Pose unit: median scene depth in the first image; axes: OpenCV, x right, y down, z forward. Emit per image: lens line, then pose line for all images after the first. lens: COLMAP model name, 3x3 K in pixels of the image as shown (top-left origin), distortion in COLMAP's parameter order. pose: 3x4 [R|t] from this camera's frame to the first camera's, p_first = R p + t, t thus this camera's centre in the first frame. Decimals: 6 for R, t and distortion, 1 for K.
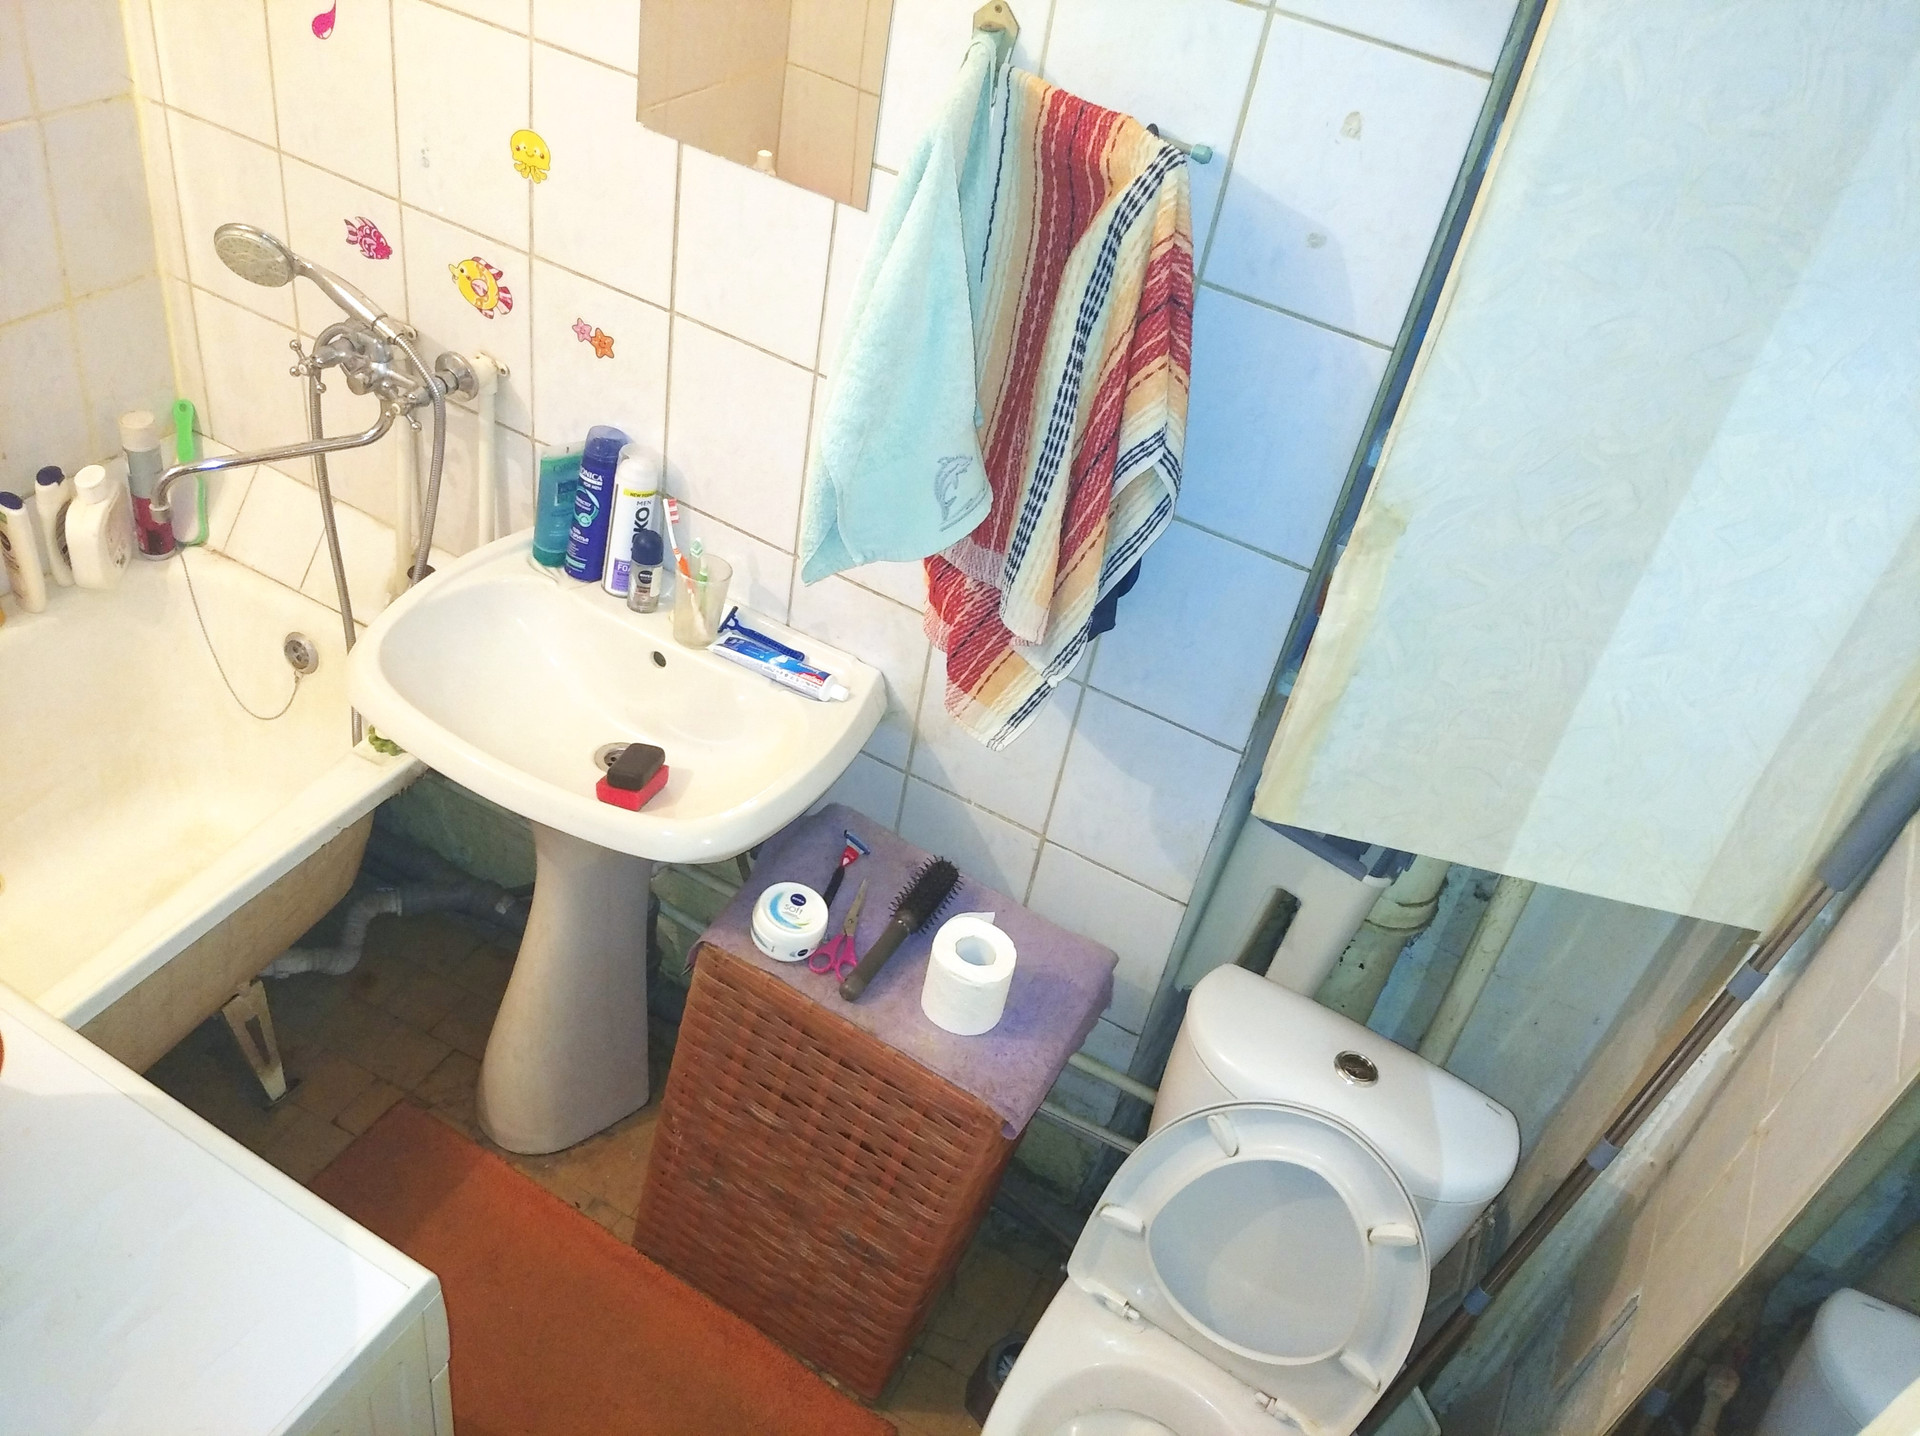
lens RADIAL K [[1565.5, 0, 945.2], [0, 1565.5, 709.5], [0, 0, 1]] dist [0.074866, -0.140556]
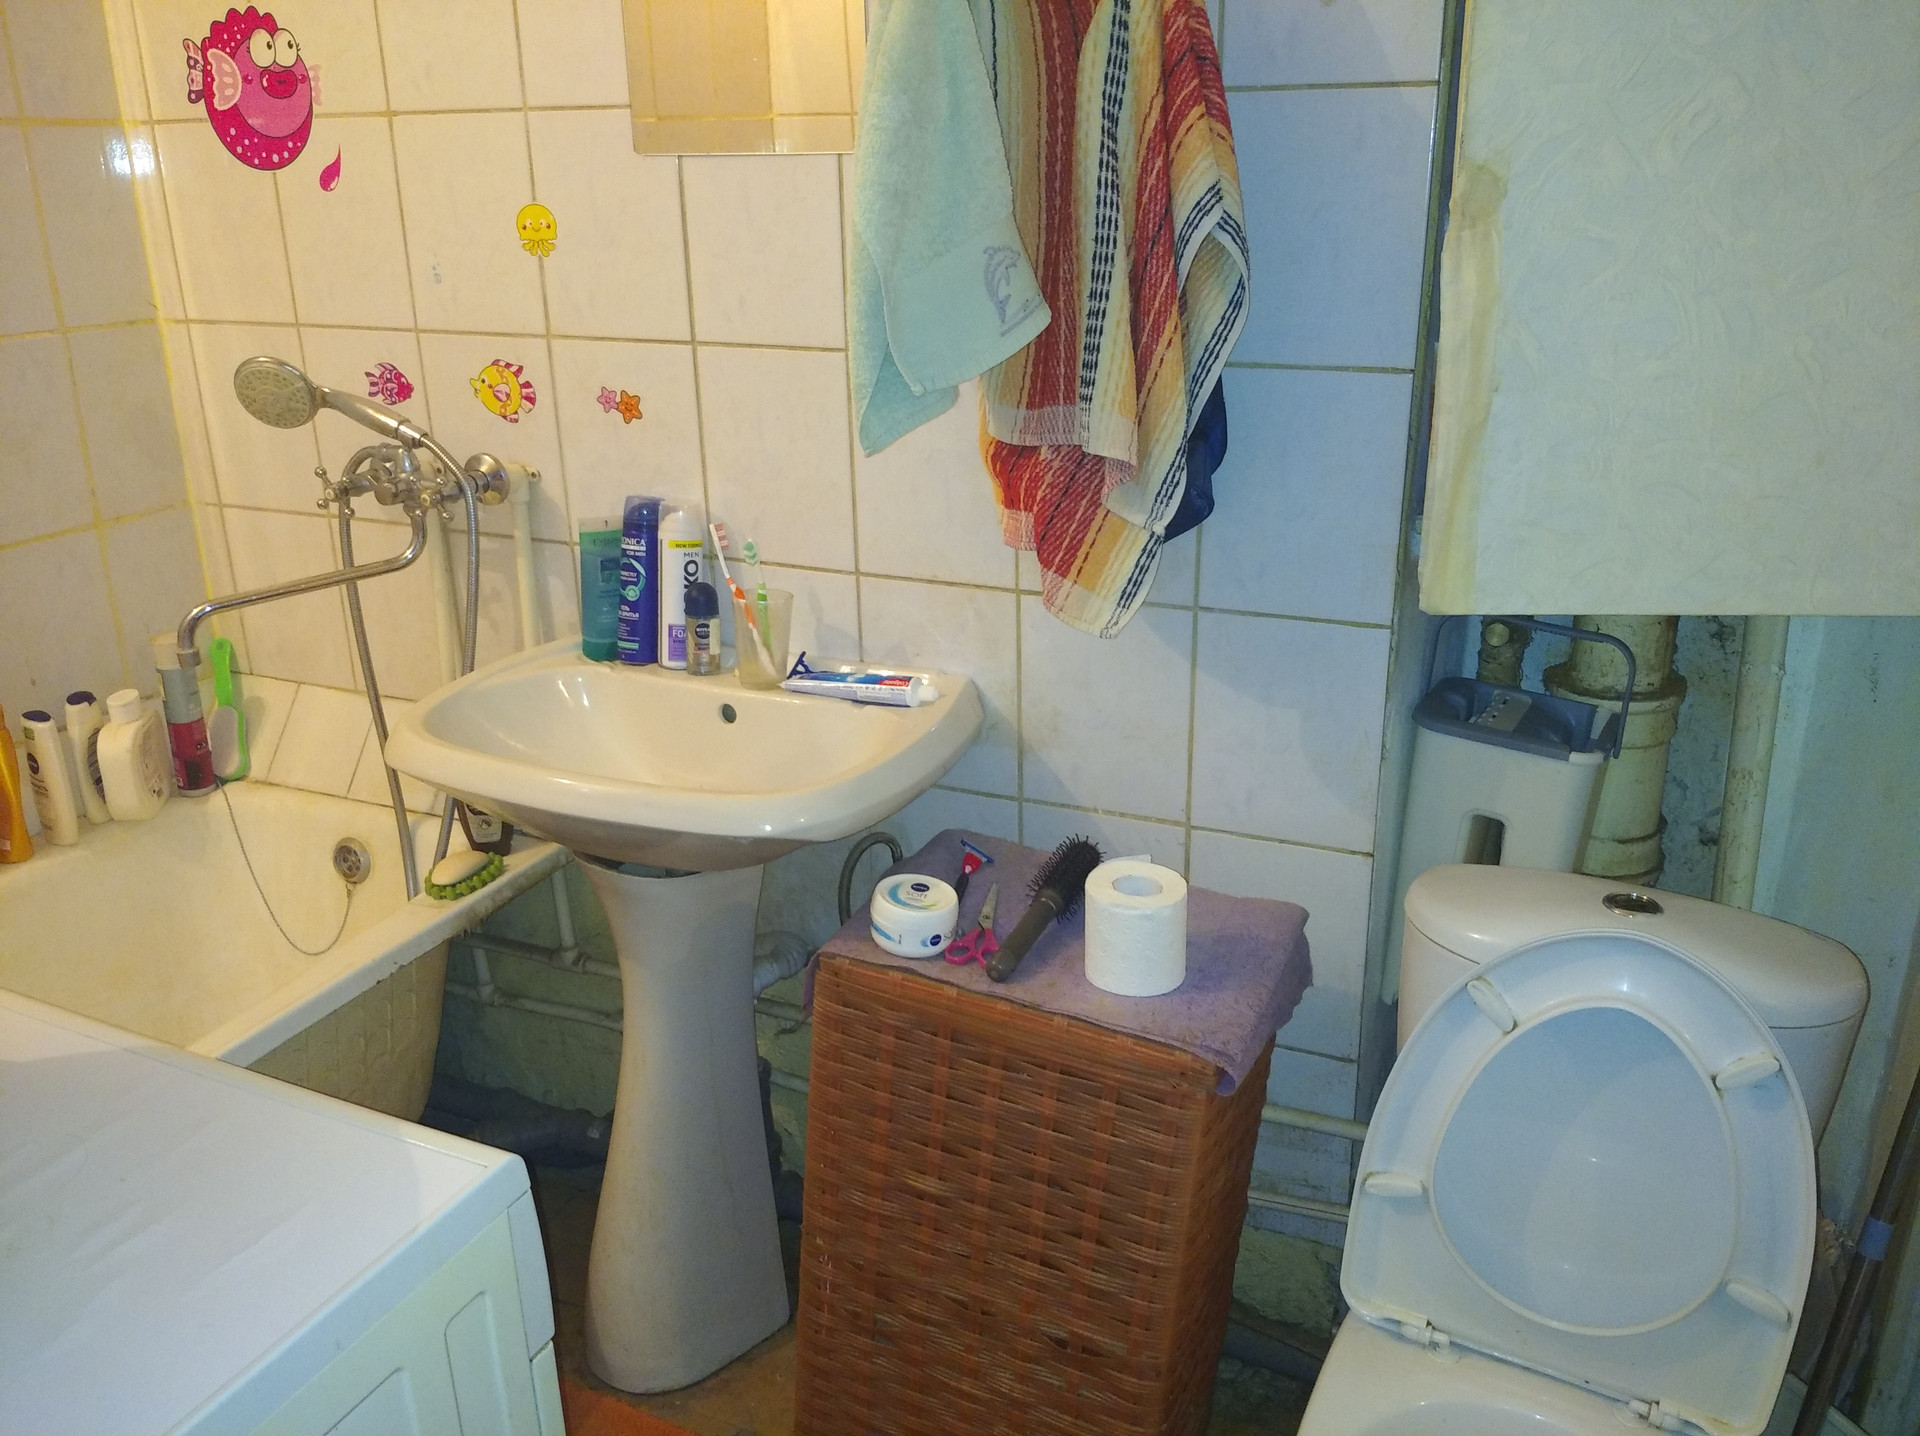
lens RADIAL K [[1565.5, 0, 945.2], [0, 1565.5, 727.1], [0, 0, 1]] dist [0.074866, -0.140556]
pose [[0.982615, -0.185129, -0.013970, -0.050114], [0.171272, 0.932960, -0.316624, 0.299166], [0.071650, 0.308727, 0.948448, 0.158076]]
